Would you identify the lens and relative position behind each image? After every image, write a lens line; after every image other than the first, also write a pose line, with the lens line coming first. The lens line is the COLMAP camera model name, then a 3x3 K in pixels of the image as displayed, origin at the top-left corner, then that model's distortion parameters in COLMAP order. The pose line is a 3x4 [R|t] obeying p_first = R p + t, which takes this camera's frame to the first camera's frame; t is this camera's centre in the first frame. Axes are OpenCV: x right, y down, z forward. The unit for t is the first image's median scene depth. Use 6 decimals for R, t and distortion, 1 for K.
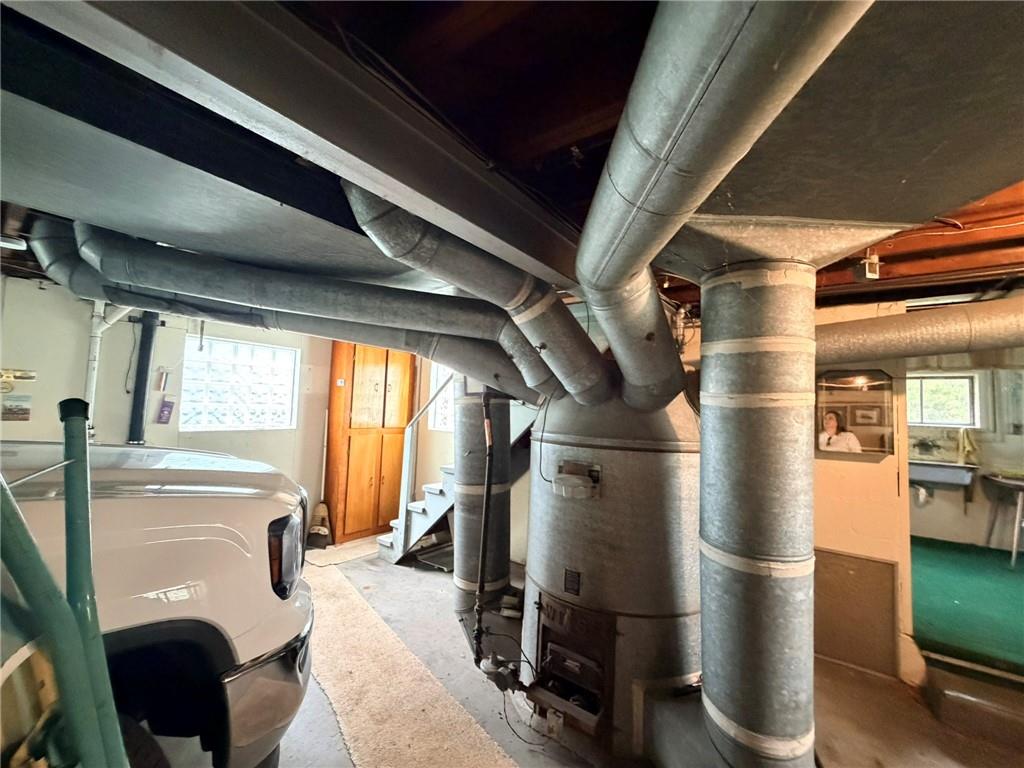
lens RADIAL K [[411.4, 0, 509.8], [0, 411.4, 383.6], [0, 0, 1]] dist [0.002200, 0.000264]
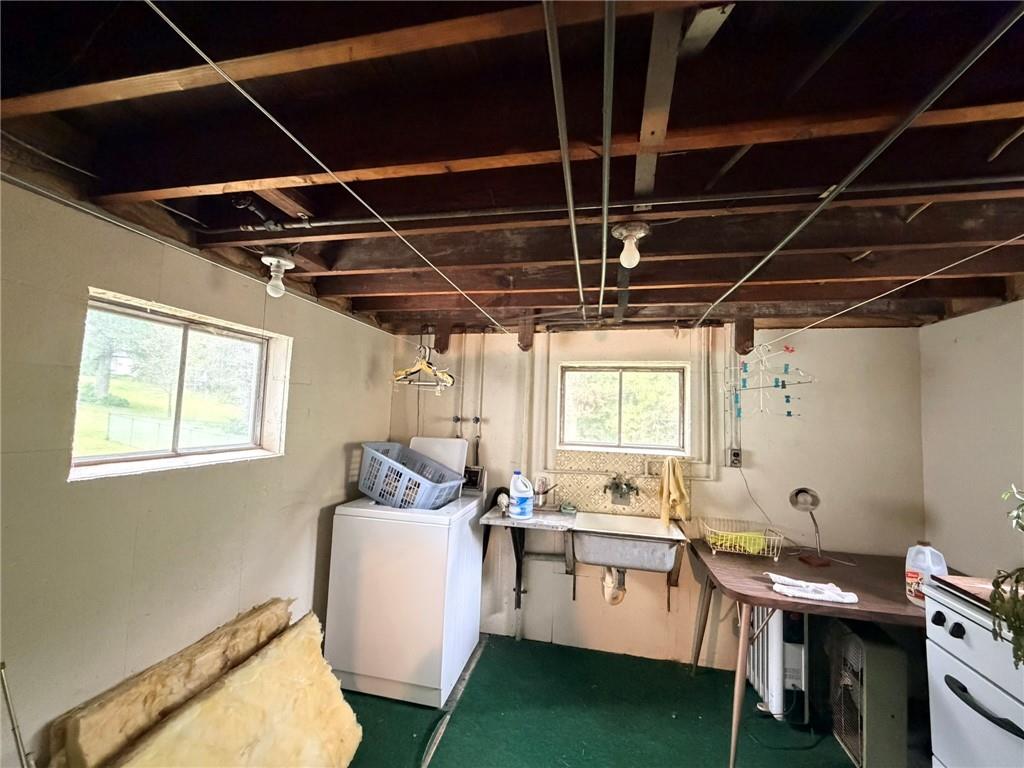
lens RADIAL K [[411.4, 0, 511.5], [0, 411.4, 383.4], [0, 0, 1]] dist [0.002200, 0.000264]
pose [[0.908613, 0.014243, 0.417397, 0.675498], [-0.020299, 0.999743, 0.010074, 0.005510], [-0.417146, -0.017626, 0.908669, 0.587428]]
